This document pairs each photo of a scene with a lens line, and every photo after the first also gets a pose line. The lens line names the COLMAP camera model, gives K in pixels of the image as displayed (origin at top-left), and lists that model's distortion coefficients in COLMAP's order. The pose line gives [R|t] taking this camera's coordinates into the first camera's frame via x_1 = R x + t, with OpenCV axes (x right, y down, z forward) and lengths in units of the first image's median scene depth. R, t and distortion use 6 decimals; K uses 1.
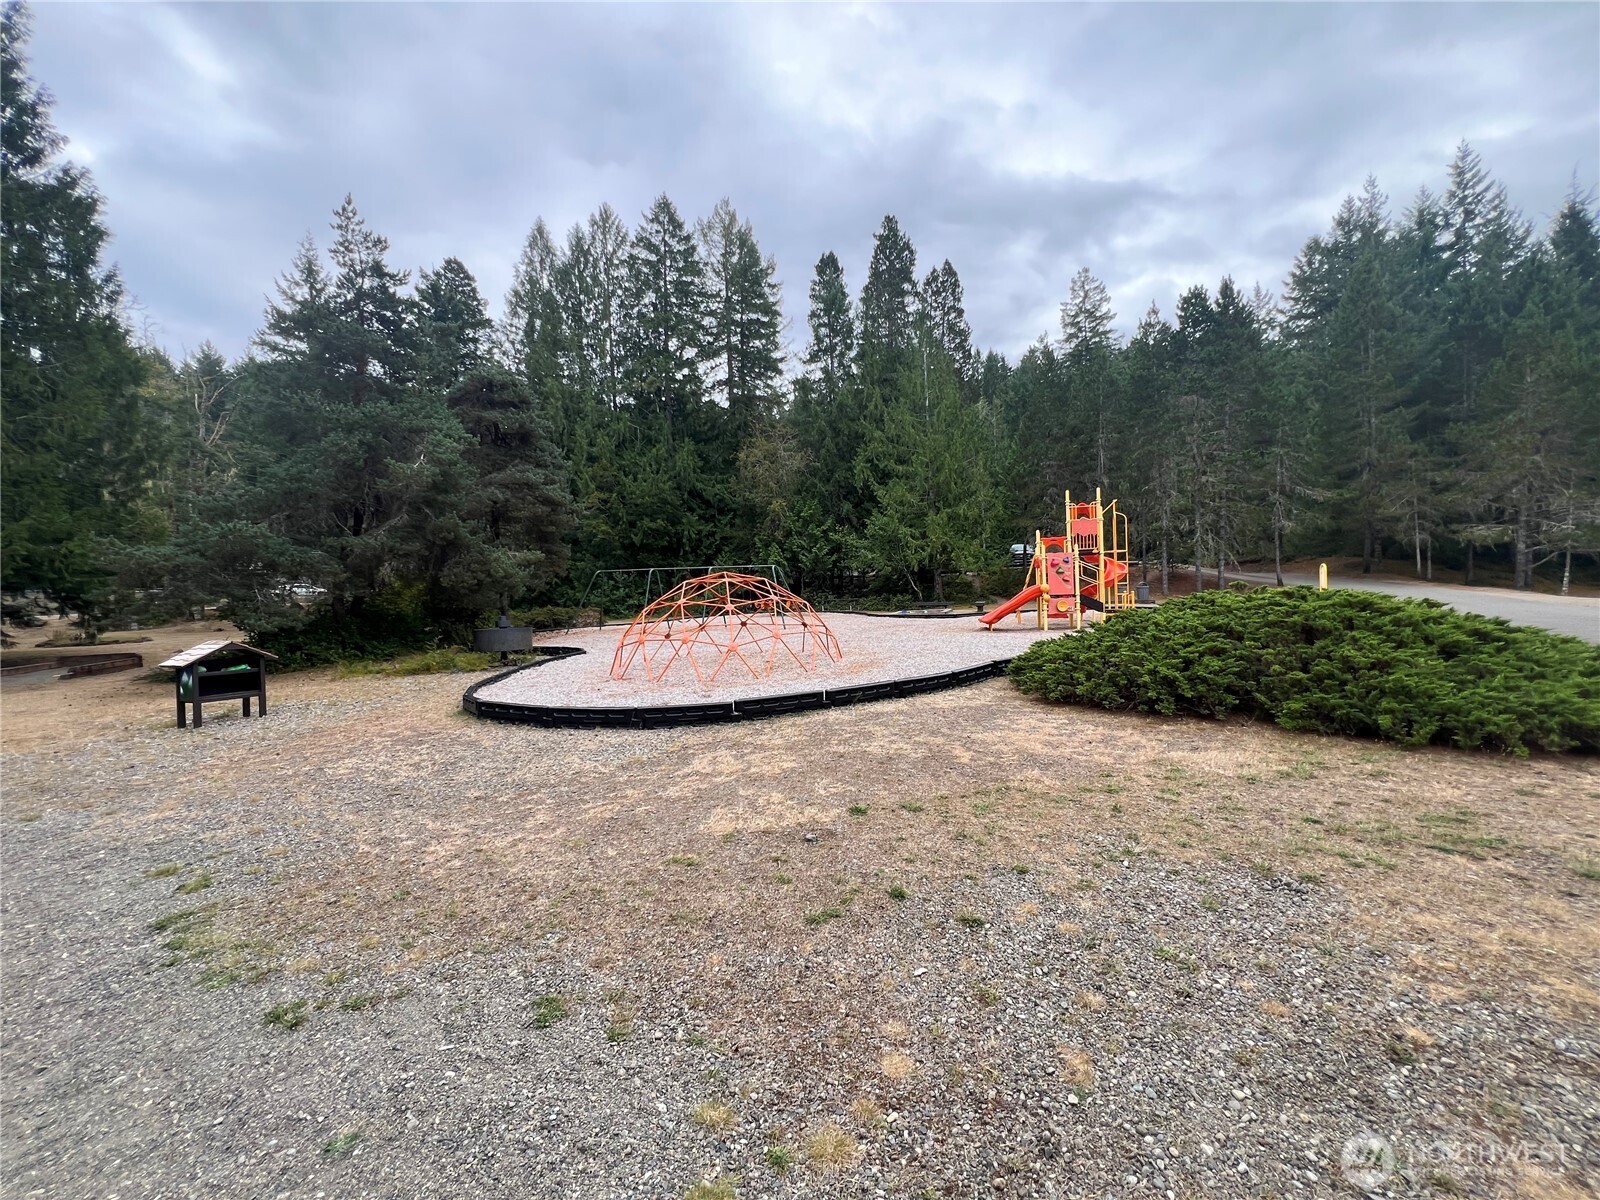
lens RADIAL K [[638.2, 0, 800.0], [0, 638.2, 600.0], [0, 0, 1]] dist [0.000745, -0.000382]
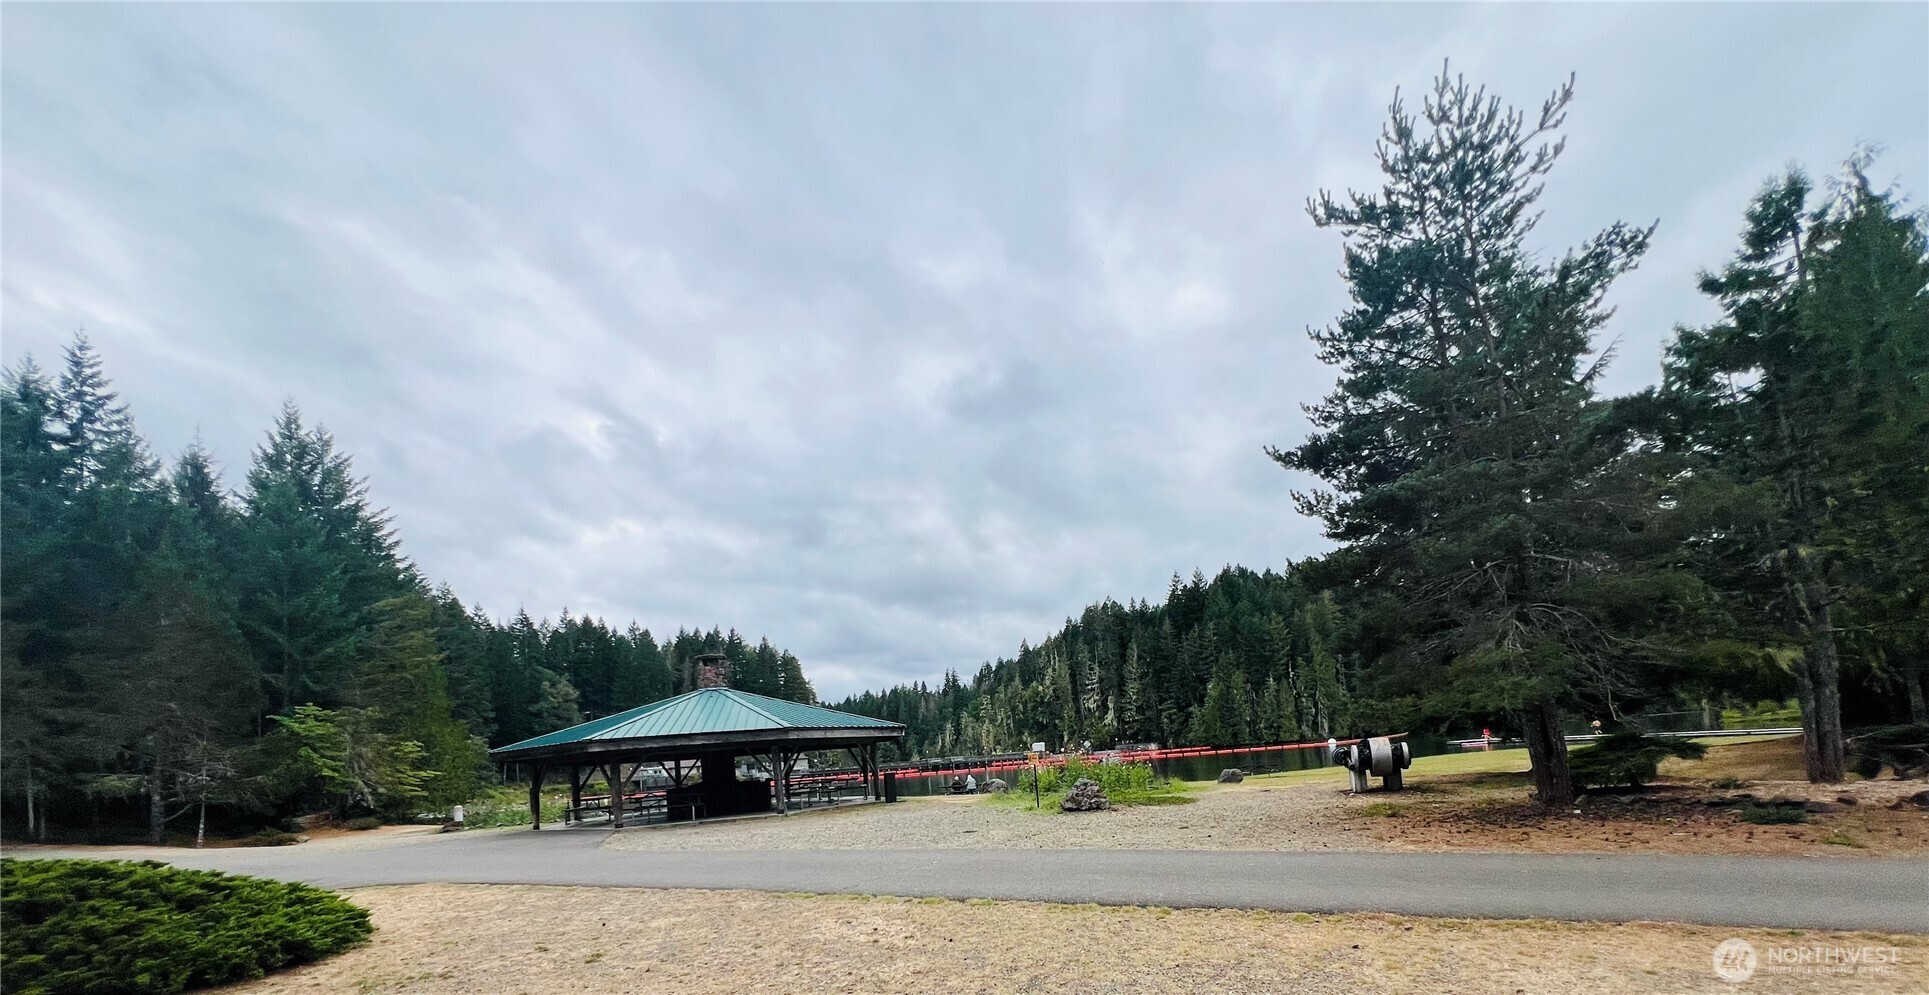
lens RADIAL K [[769.7, 0, 961.7], [0, 769.7, 714.0], [0, 0, 1]] dist [-0.000510, 0.000048]
pose [[-0.097176, 0.092491, 0.990960, -0.083930], [0.095101, 0.991980, -0.083260, -0.001614], [-0.990713, 0.086150, -0.105193, -0.039155]]
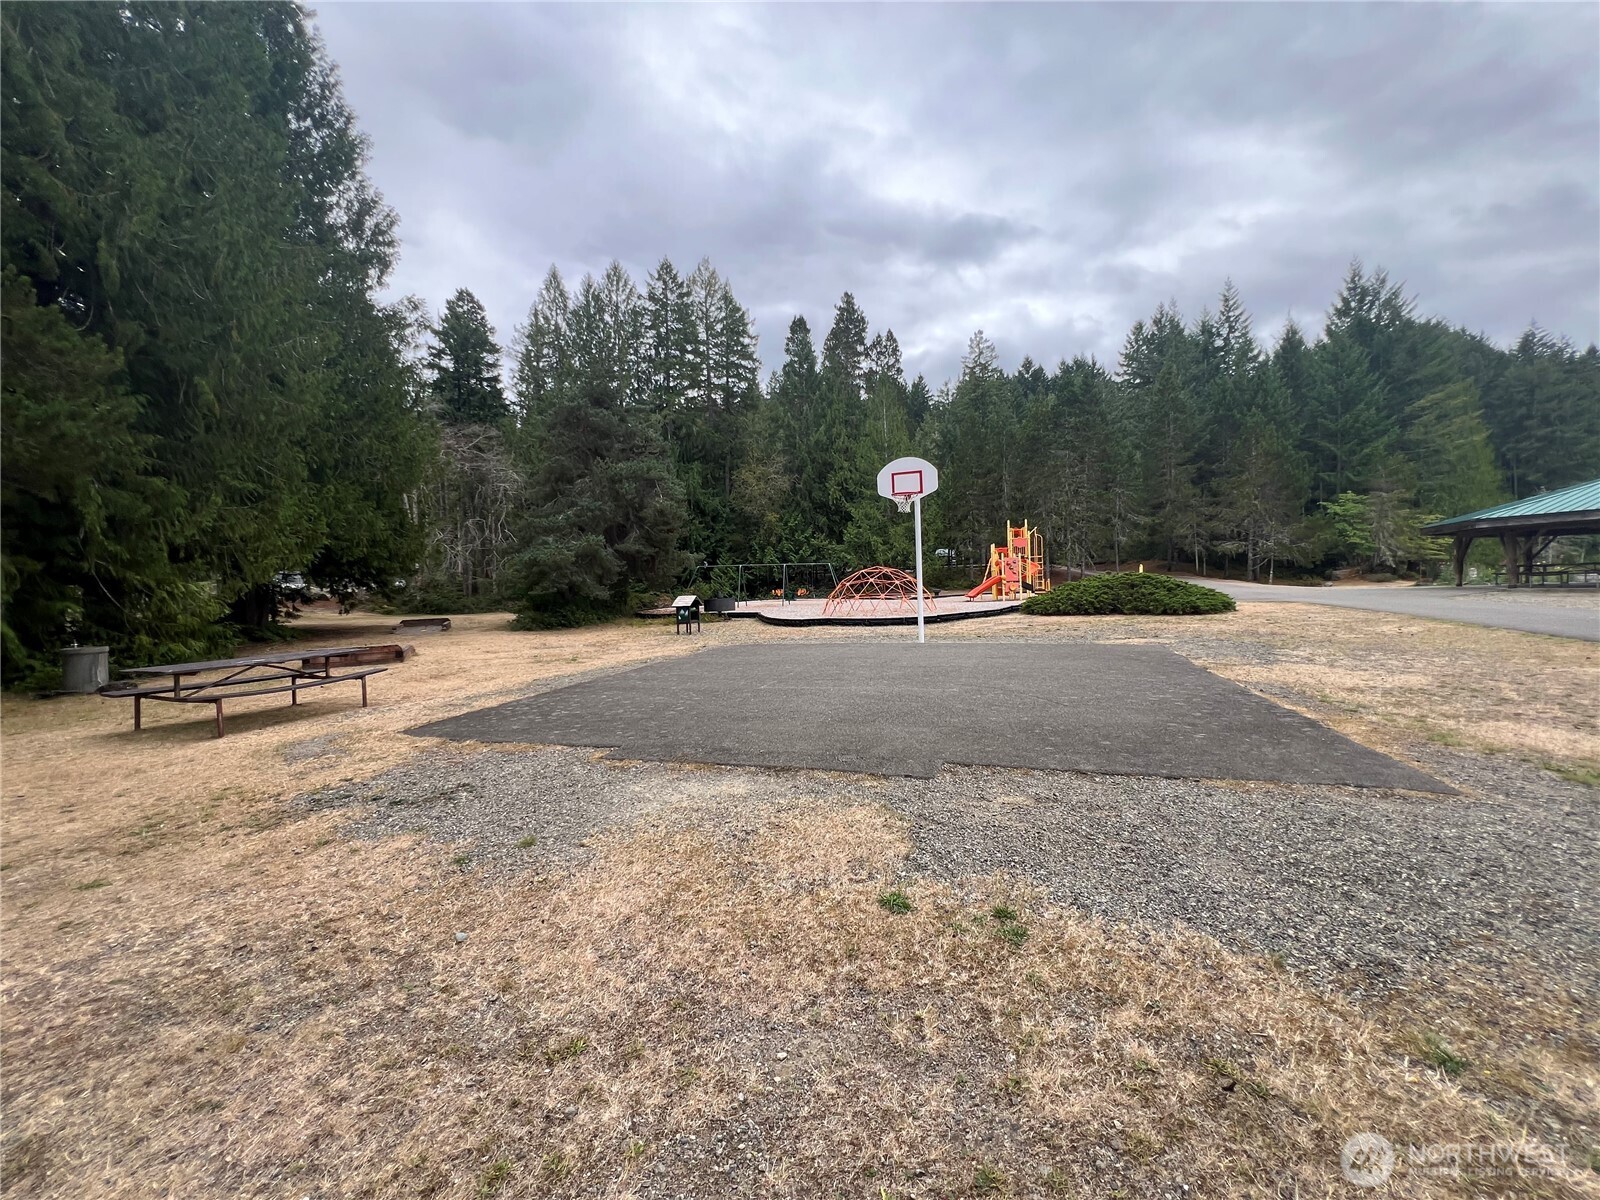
lens RADIAL K [[638.2, 0, 800.0], [0, 638.2, 600.0], [0, 0, 1]] dist [0.000745, -0.000382]
pose [[0.982675, -0.003668, 0.185301, -0.275504], [0.003336, 0.999992, 0.002099, 0.021510], [-0.185308, -0.001444, 0.982680, -0.352751]]
